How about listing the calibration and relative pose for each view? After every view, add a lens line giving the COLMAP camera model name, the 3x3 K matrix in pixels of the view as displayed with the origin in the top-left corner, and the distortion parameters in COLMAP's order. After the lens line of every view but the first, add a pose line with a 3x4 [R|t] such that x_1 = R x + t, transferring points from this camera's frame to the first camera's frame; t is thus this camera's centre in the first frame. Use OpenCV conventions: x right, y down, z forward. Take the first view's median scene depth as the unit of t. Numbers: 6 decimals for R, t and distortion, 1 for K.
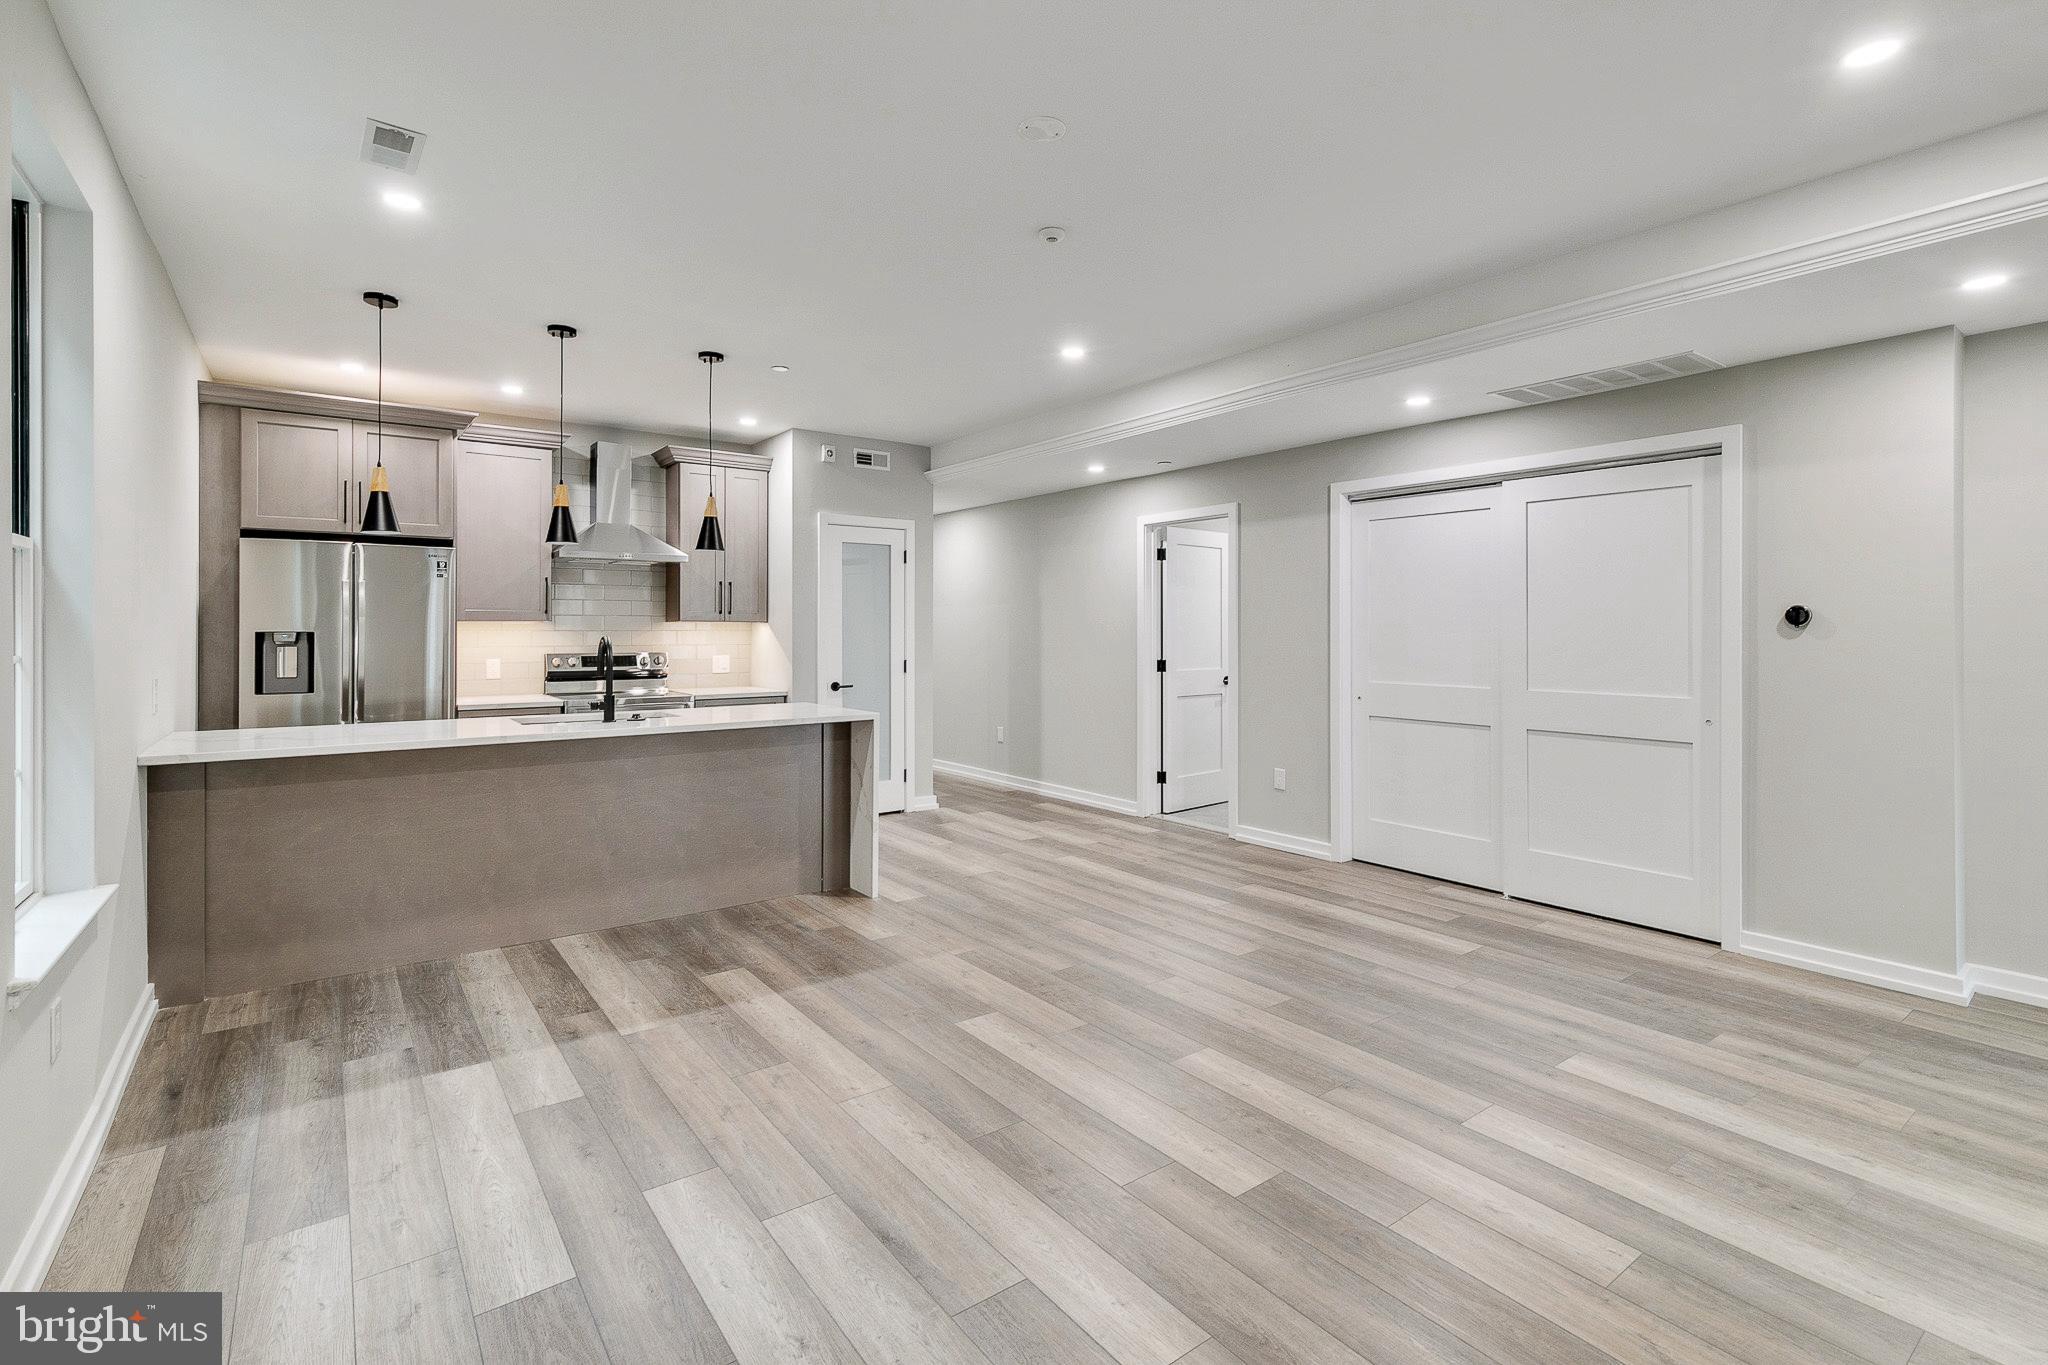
lens RADIAL K [[940.5, 0, 1025.5], [0, 940.5, 621.4], [0, 0, 1]] dist [0.011063, -0.001639]
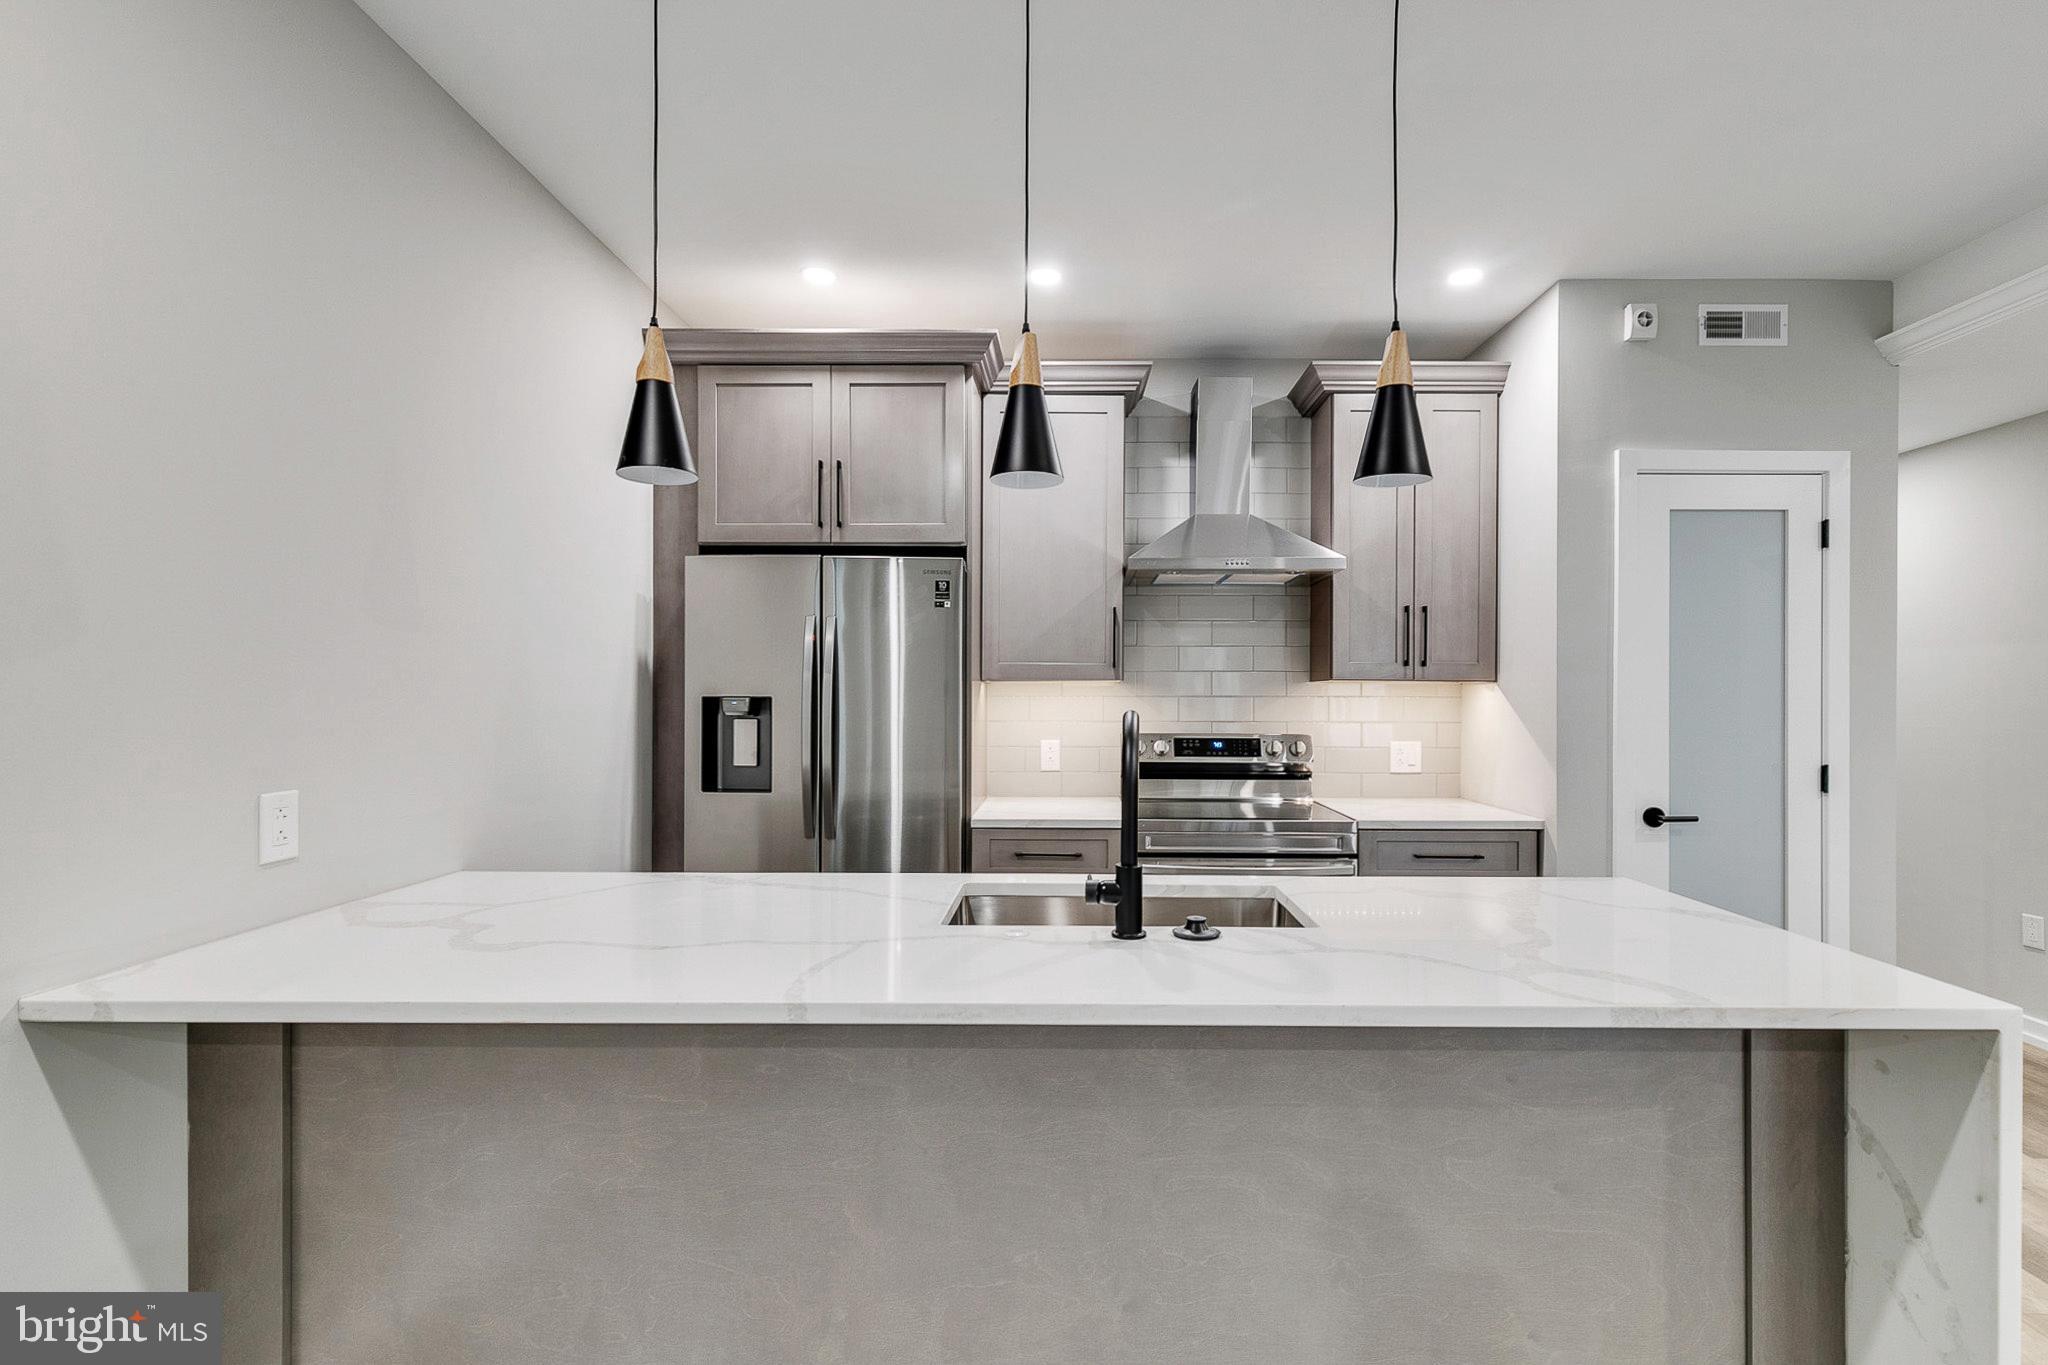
lens RADIAL K [[940.5, 0, 1066.9], [0, 940.5, 694.6], [0, 0, 1]] dist [0.011063, -0.001639]
pose [[0.798759, 0.002416, -0.601647, -0.189964], [0.002150, 0.999974, 0.006871, 0.004933], [0.601648, -0.006782, 0.798733, 0.555759]]
